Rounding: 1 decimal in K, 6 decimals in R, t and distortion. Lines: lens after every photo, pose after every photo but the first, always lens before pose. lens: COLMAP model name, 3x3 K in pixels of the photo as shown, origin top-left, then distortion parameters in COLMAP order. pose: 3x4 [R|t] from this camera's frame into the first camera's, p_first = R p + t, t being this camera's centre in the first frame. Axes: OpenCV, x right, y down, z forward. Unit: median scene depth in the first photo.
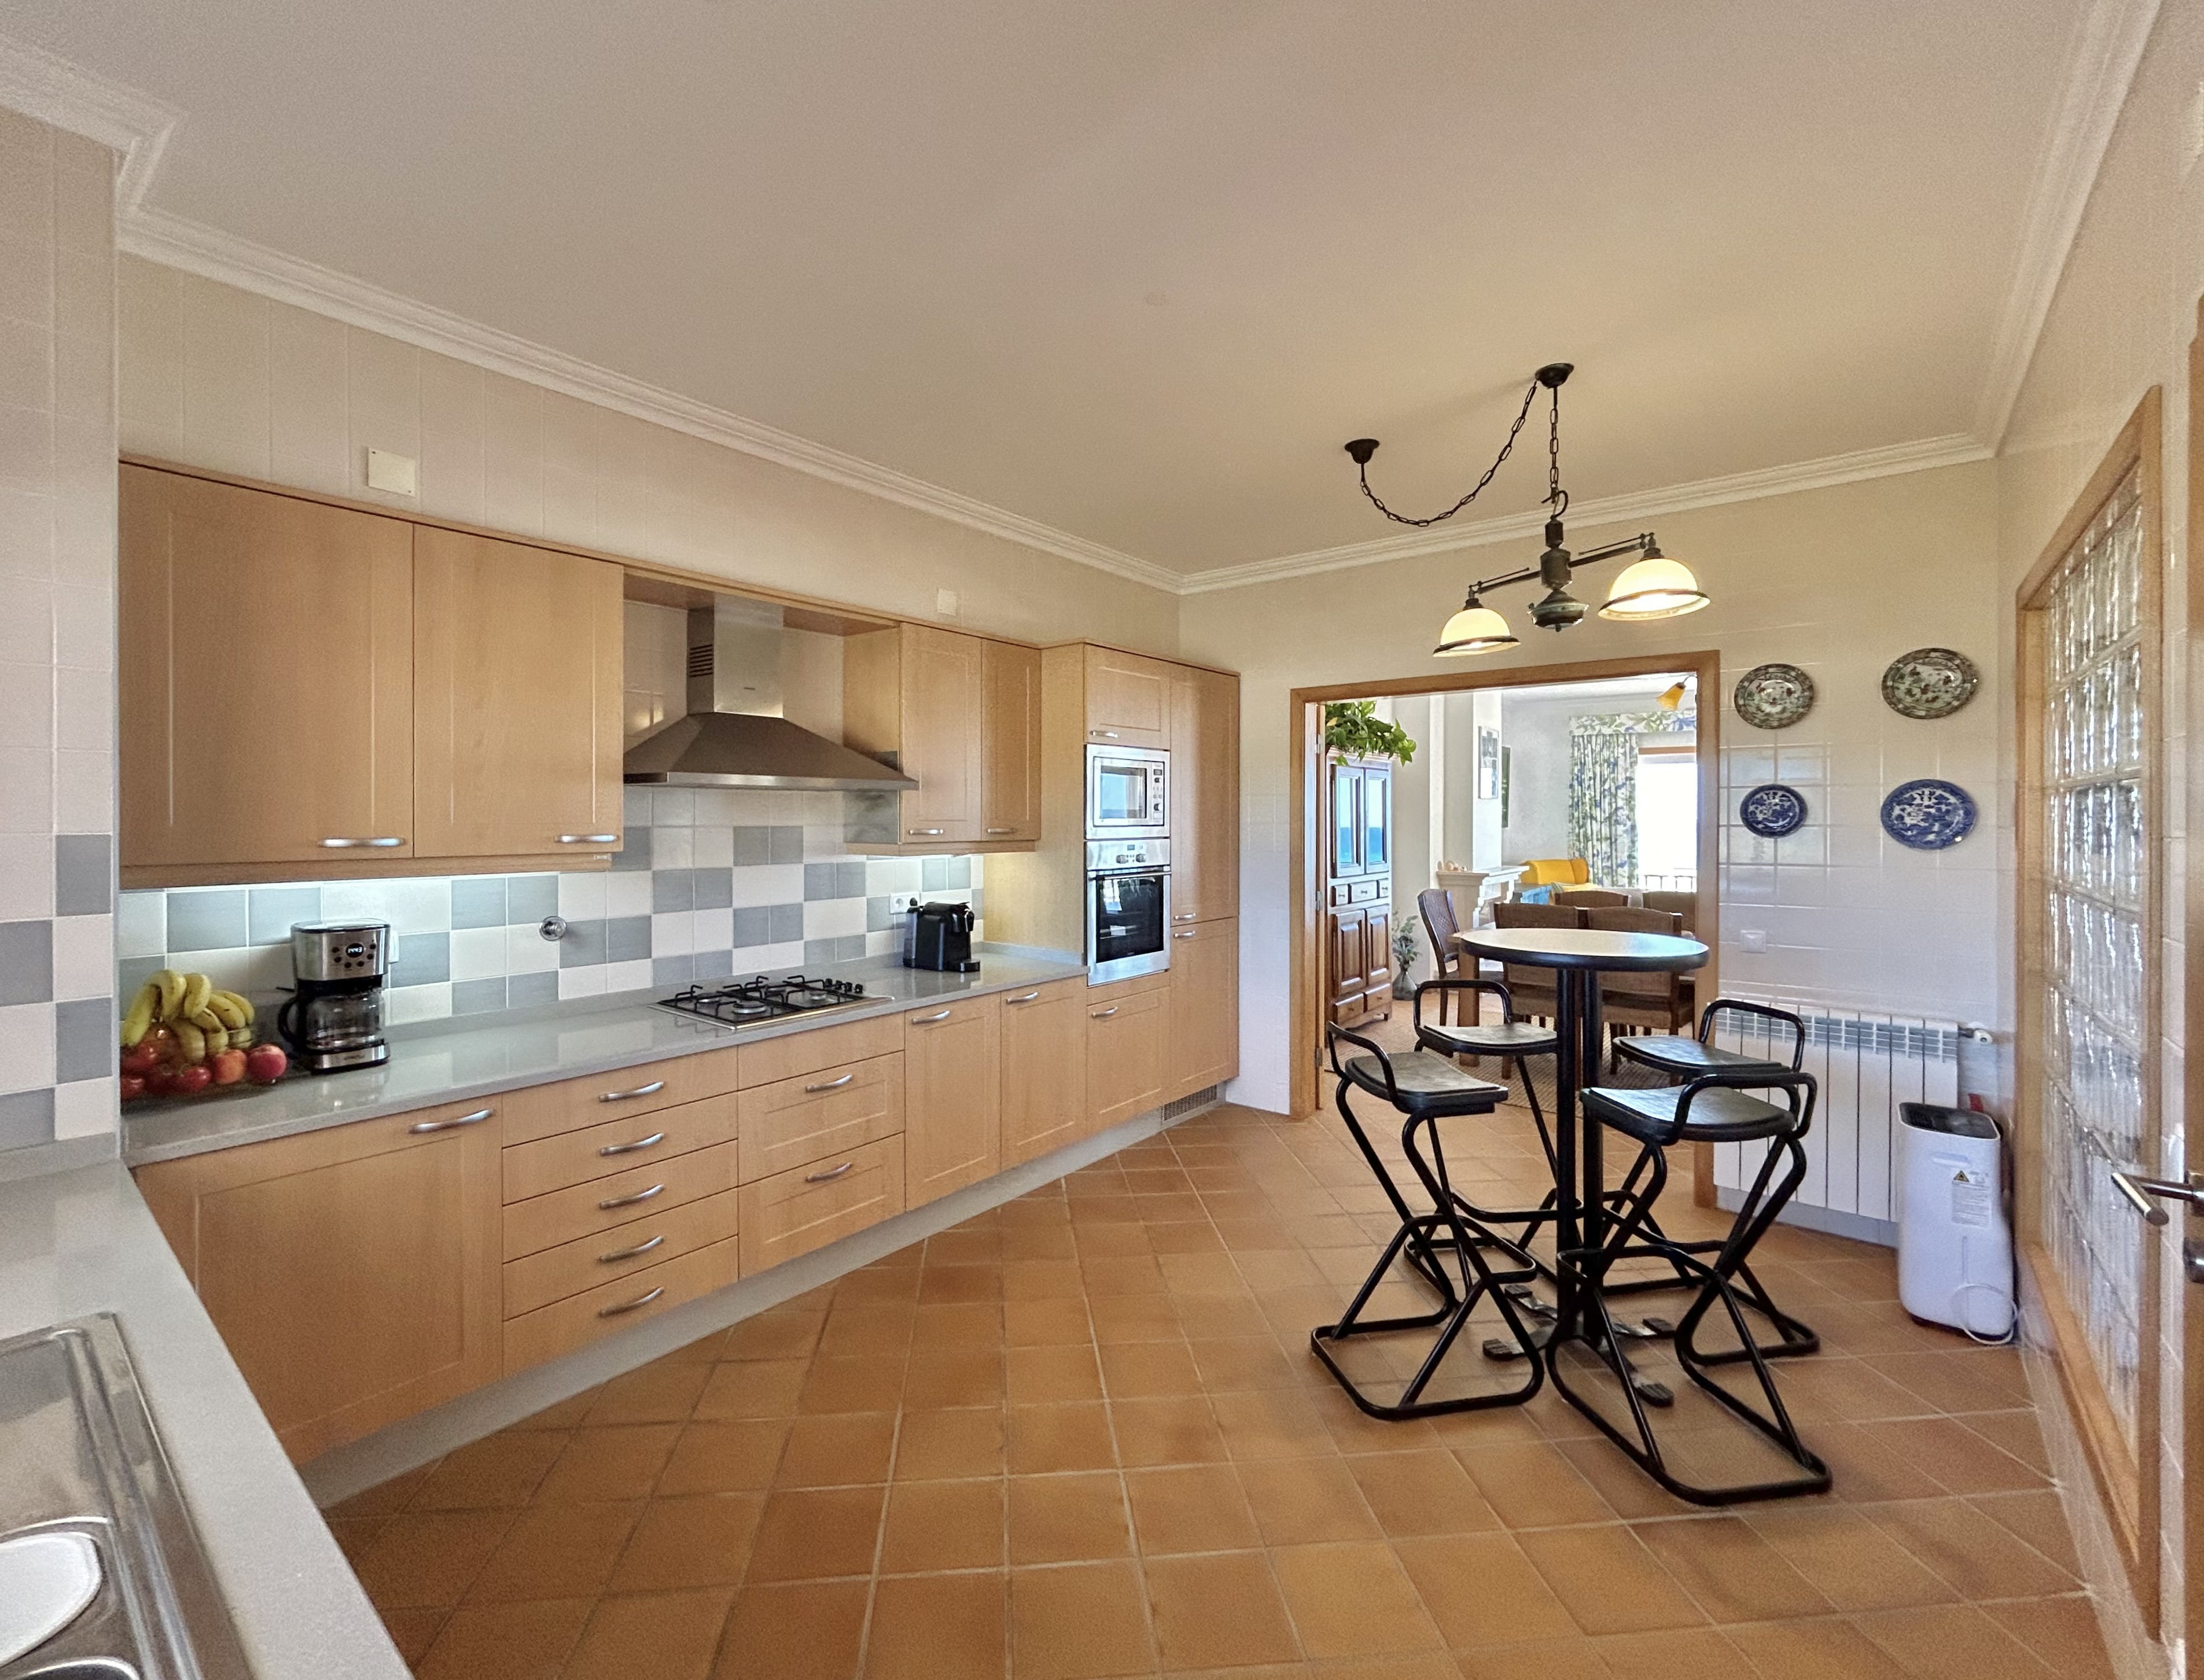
lens RADIAL K [[960.9, 0, 1052.3], [0, 960.9, 823.5], [0, 0, 1]] dist [-0.000234, -0.000067]
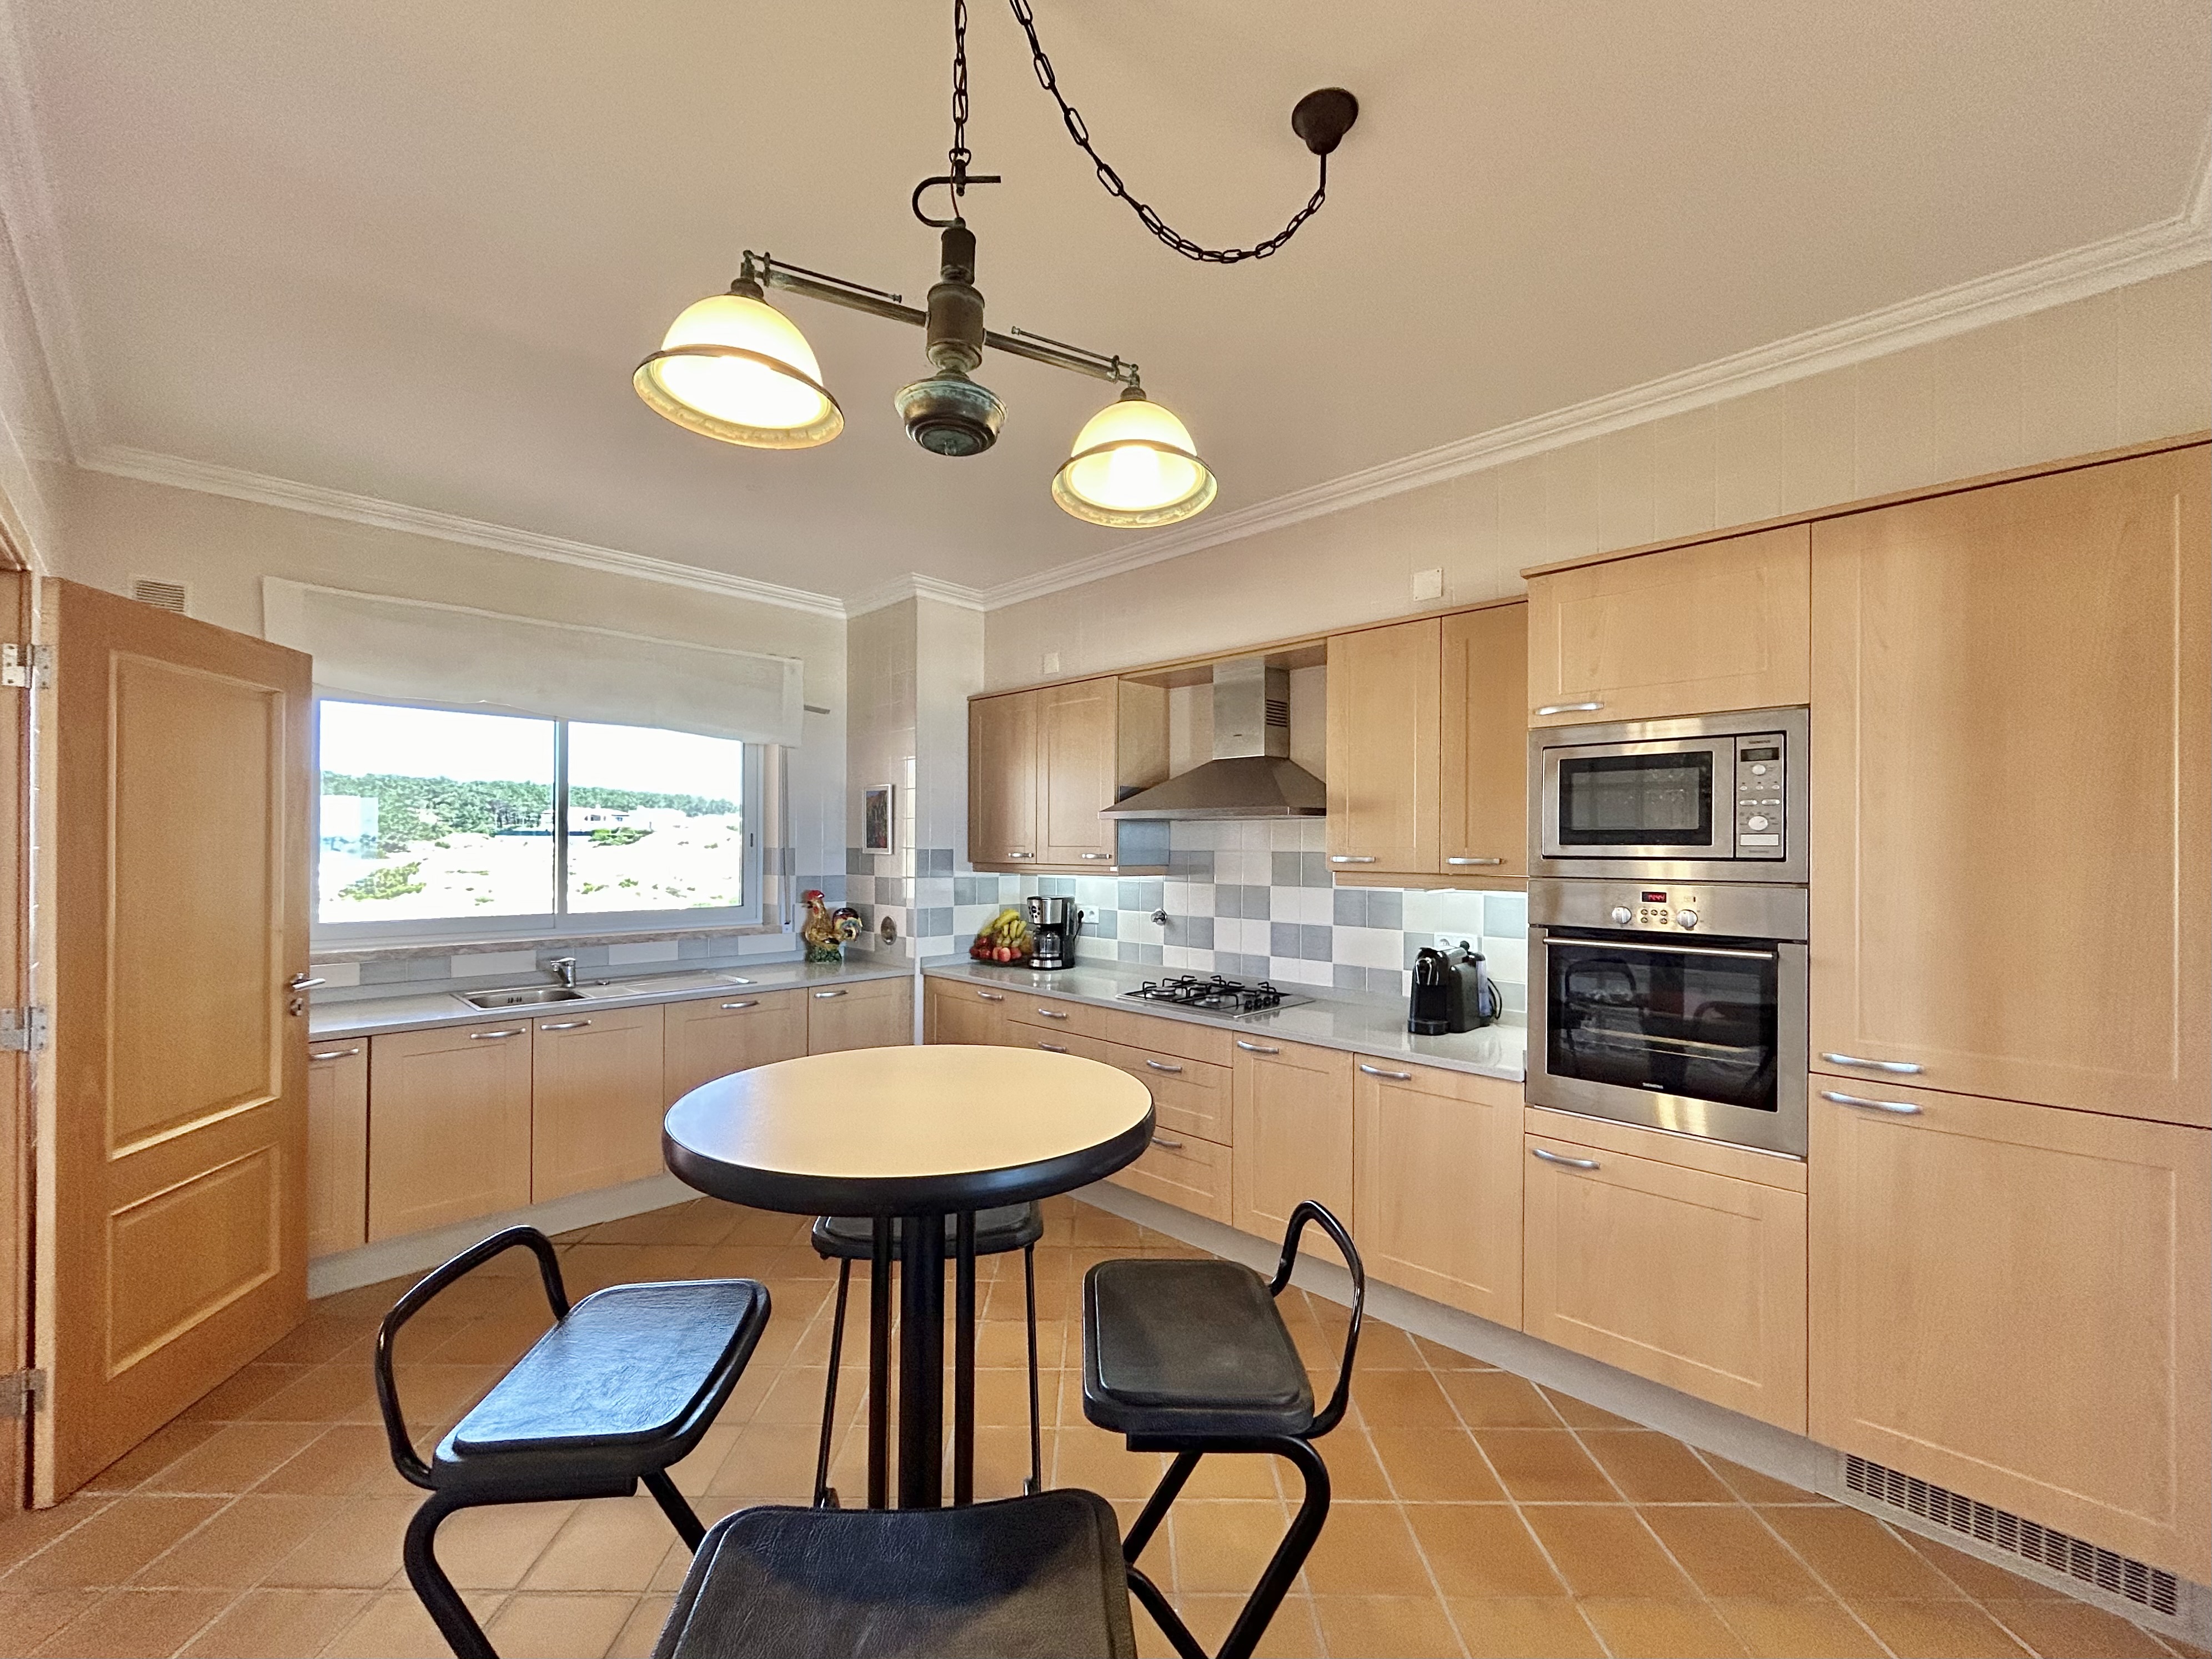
lens RADIAL K [[905.0, 0, 1115.0], [0, 905.0, 846.4], [0, 0, 1]] dist [-0.002843, -0.000152]
pose [[-0.075036, 0.000794, -0.997180, 0.768430], [-0.010712, 0.999941, 0.001602, -0.002803], [0.997123, 0.010802, -0.075023, 0.880802]]
